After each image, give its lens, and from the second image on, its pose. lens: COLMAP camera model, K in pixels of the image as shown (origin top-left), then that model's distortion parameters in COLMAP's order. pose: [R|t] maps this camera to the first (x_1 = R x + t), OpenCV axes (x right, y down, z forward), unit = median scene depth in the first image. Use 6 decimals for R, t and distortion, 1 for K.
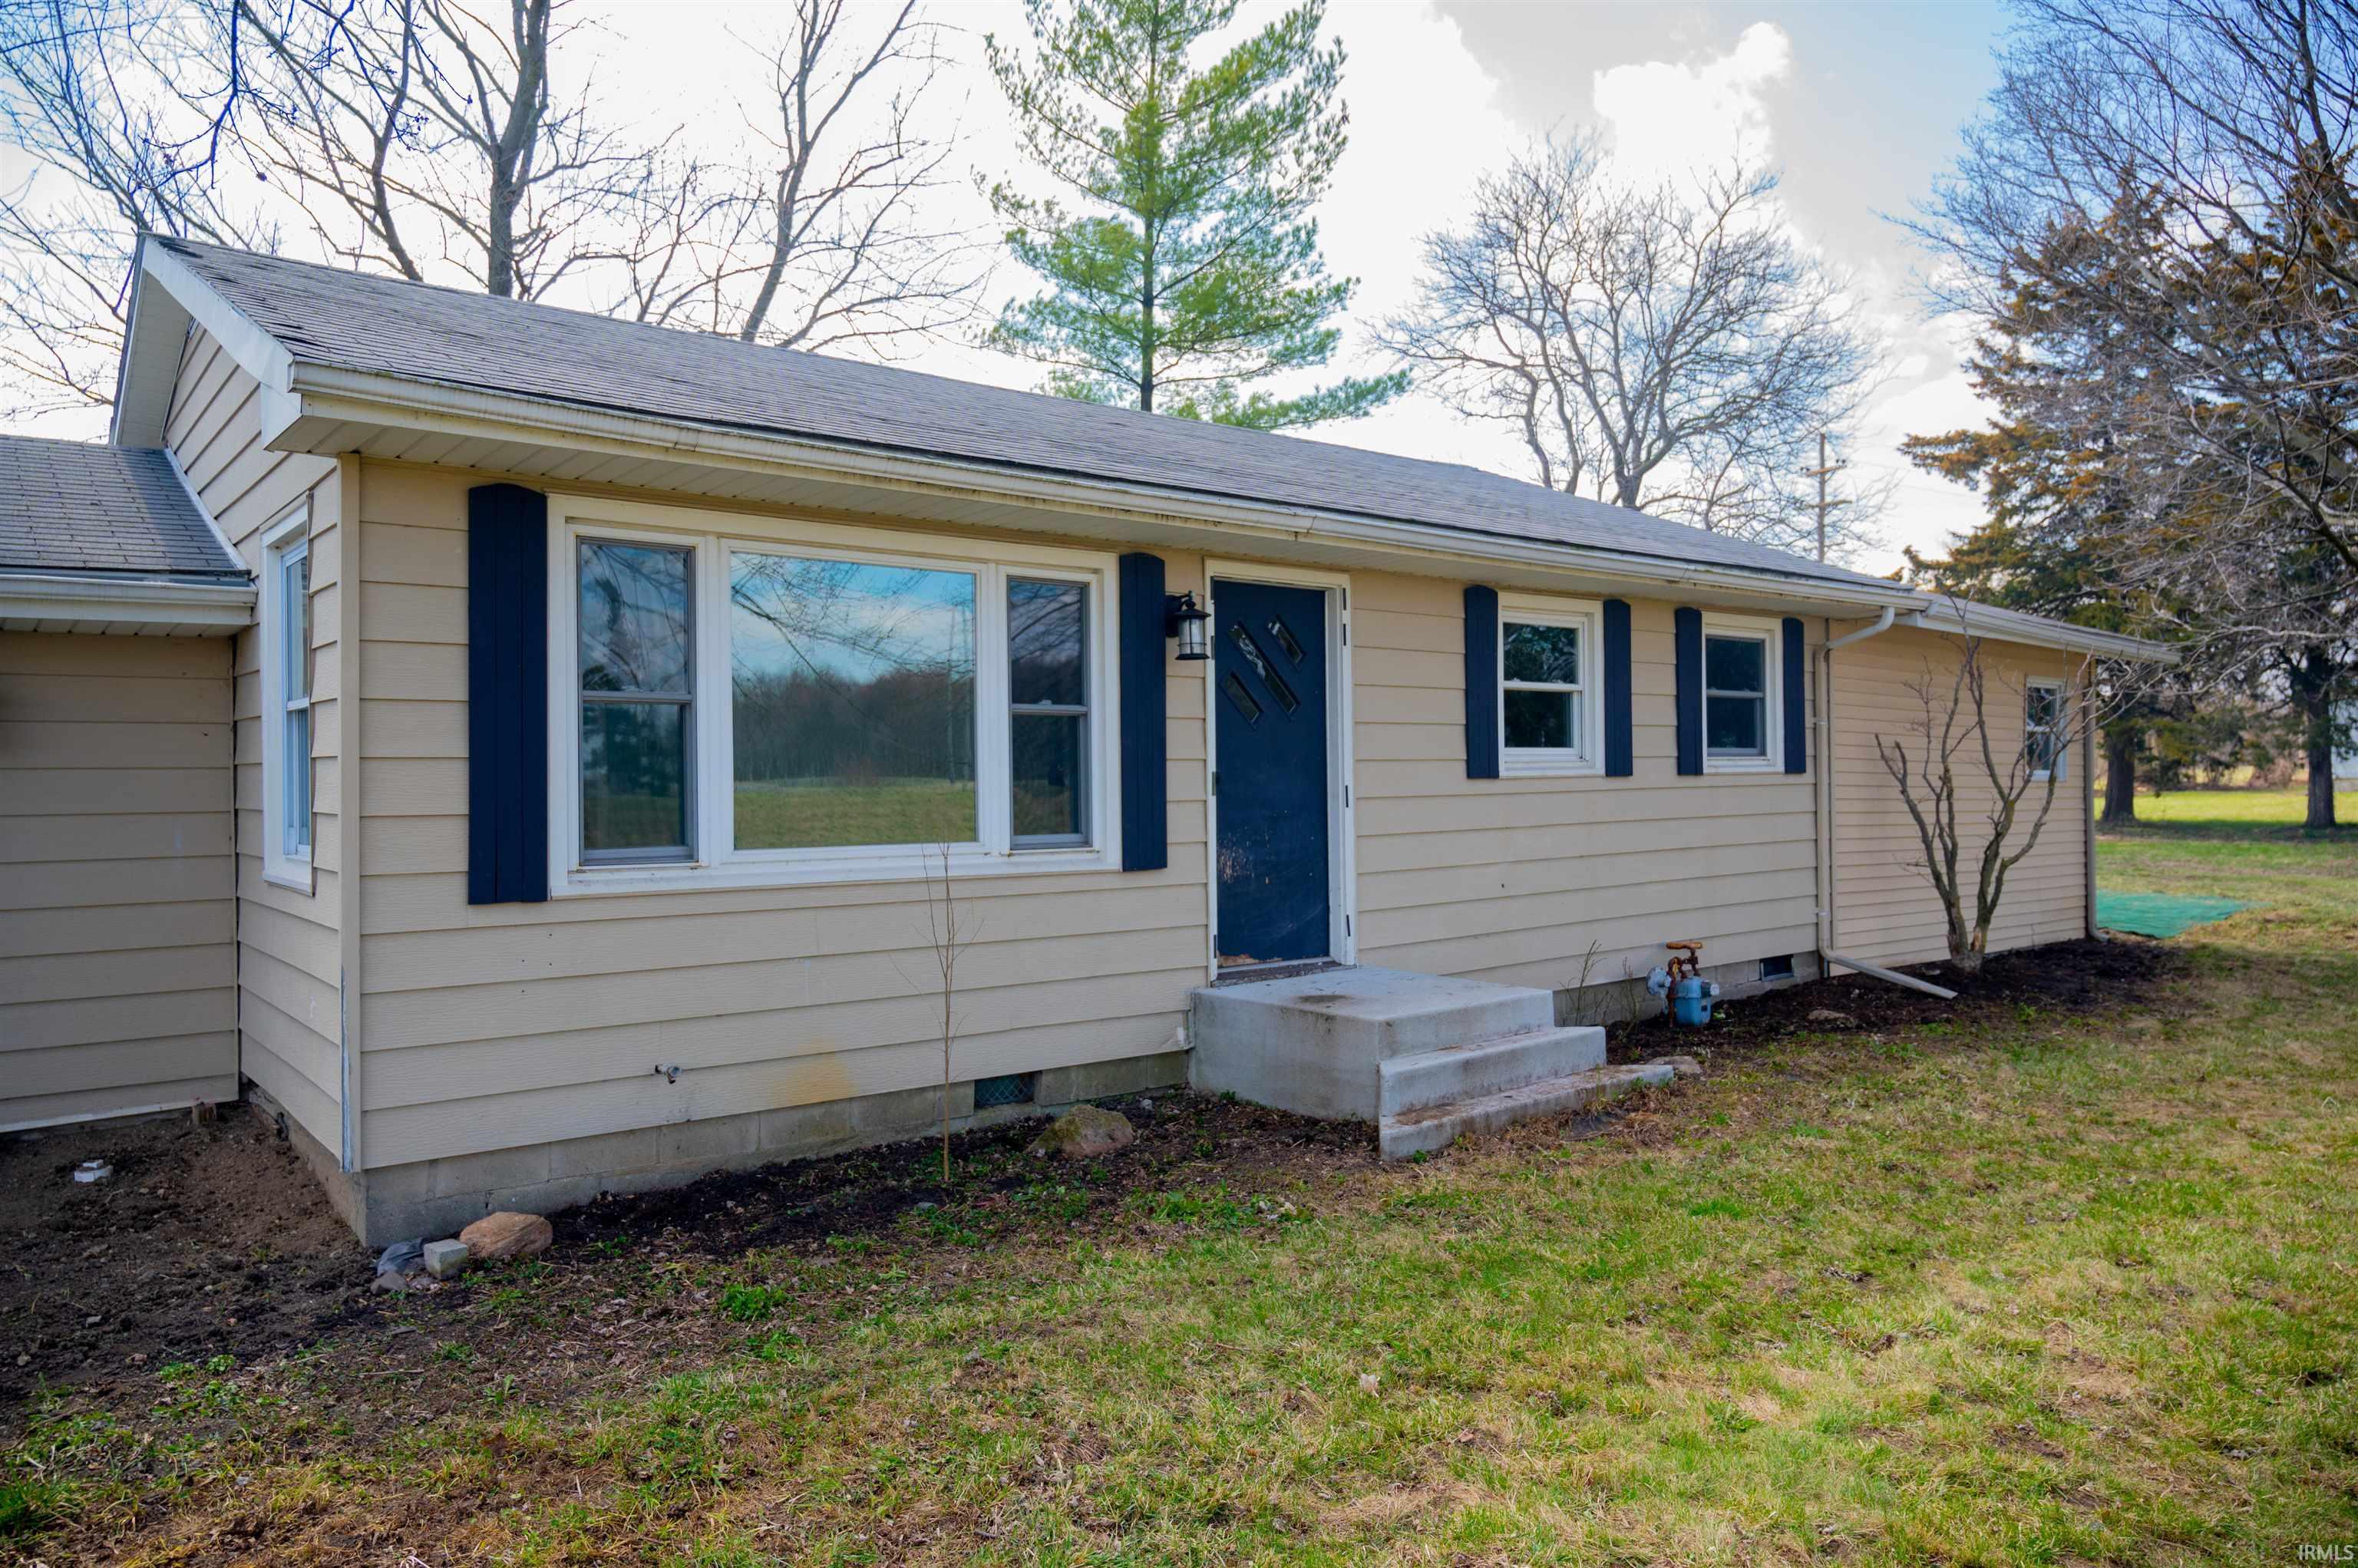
lens RADIAL K [[1569.8, 0, 1179.0], [0, 1569.8, 784.0], [0, 0, 1]] dist [-0.013648, 0.001043]
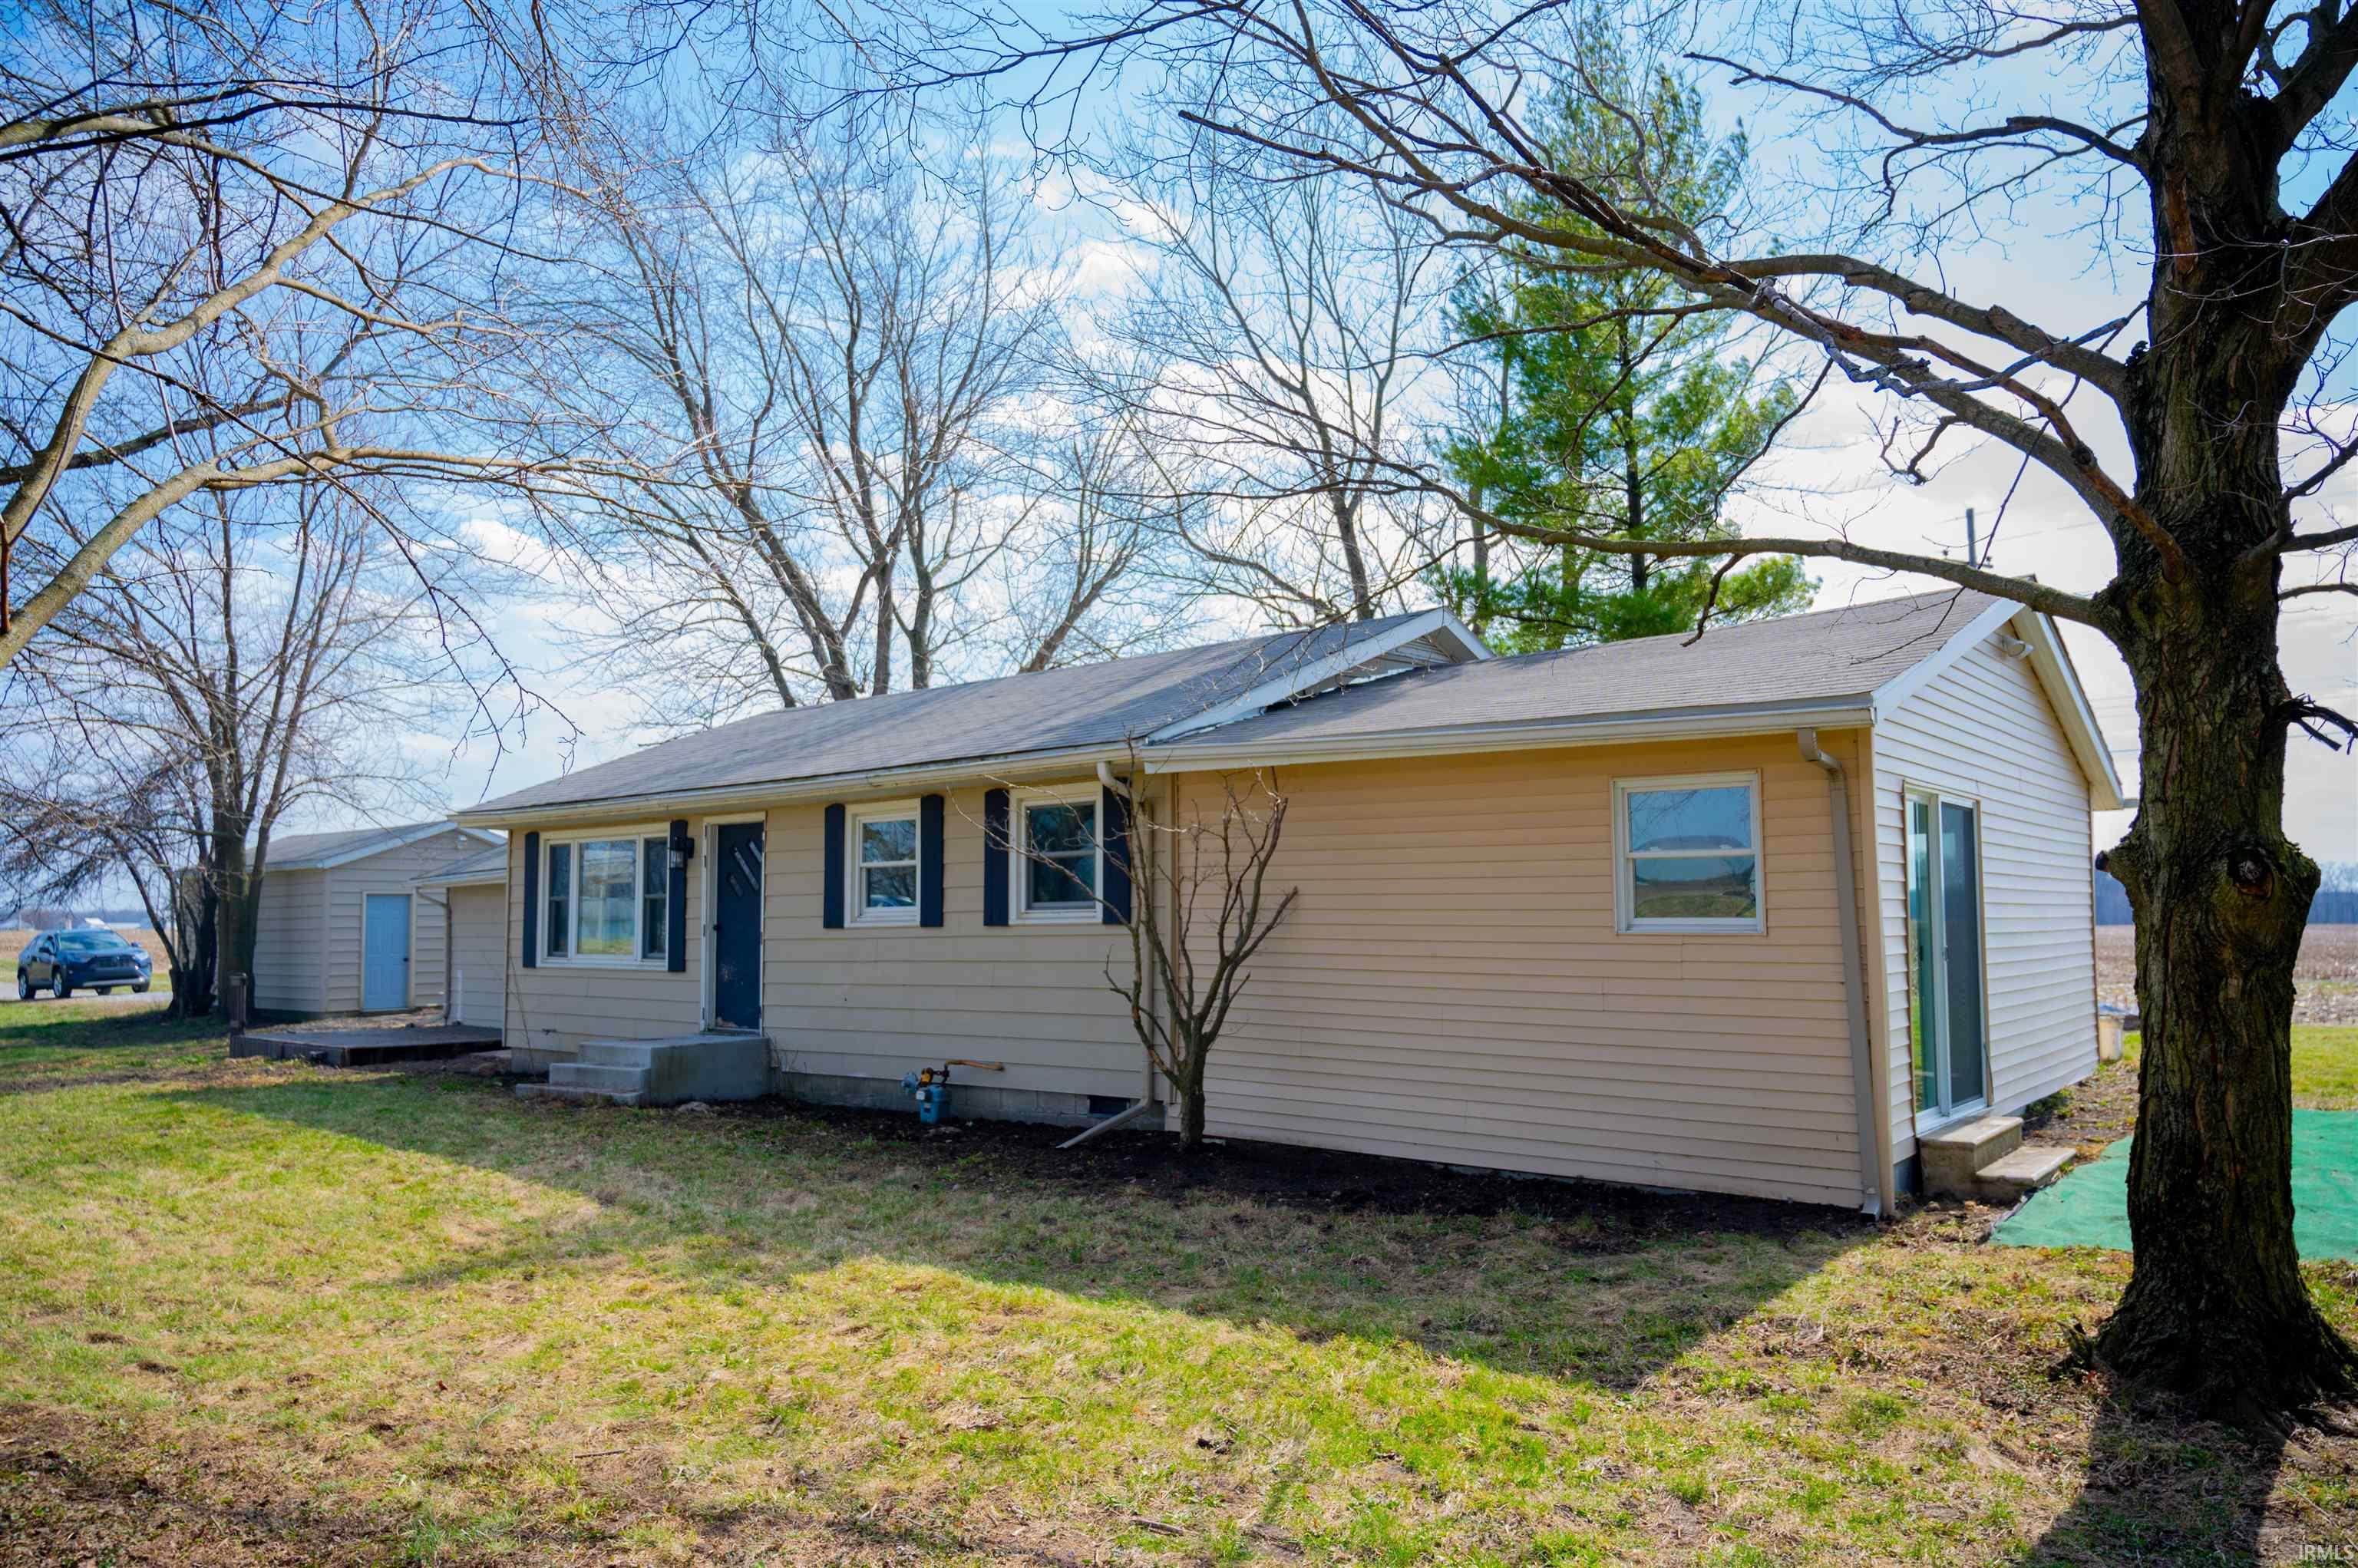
lens RADIAL K [[1569.8, 0, 1179.0], [0, 1569.8, 784.0], [0, 0, 1]] dist [-0.013648, 0.001043]
pose [[0.202332, -0.084470, -0.975667, 1.642089], [-0.000425, 0.996266, -0.086341, -0.011198], [0.979317, 0.017885, 0.201541, 0.943830]]
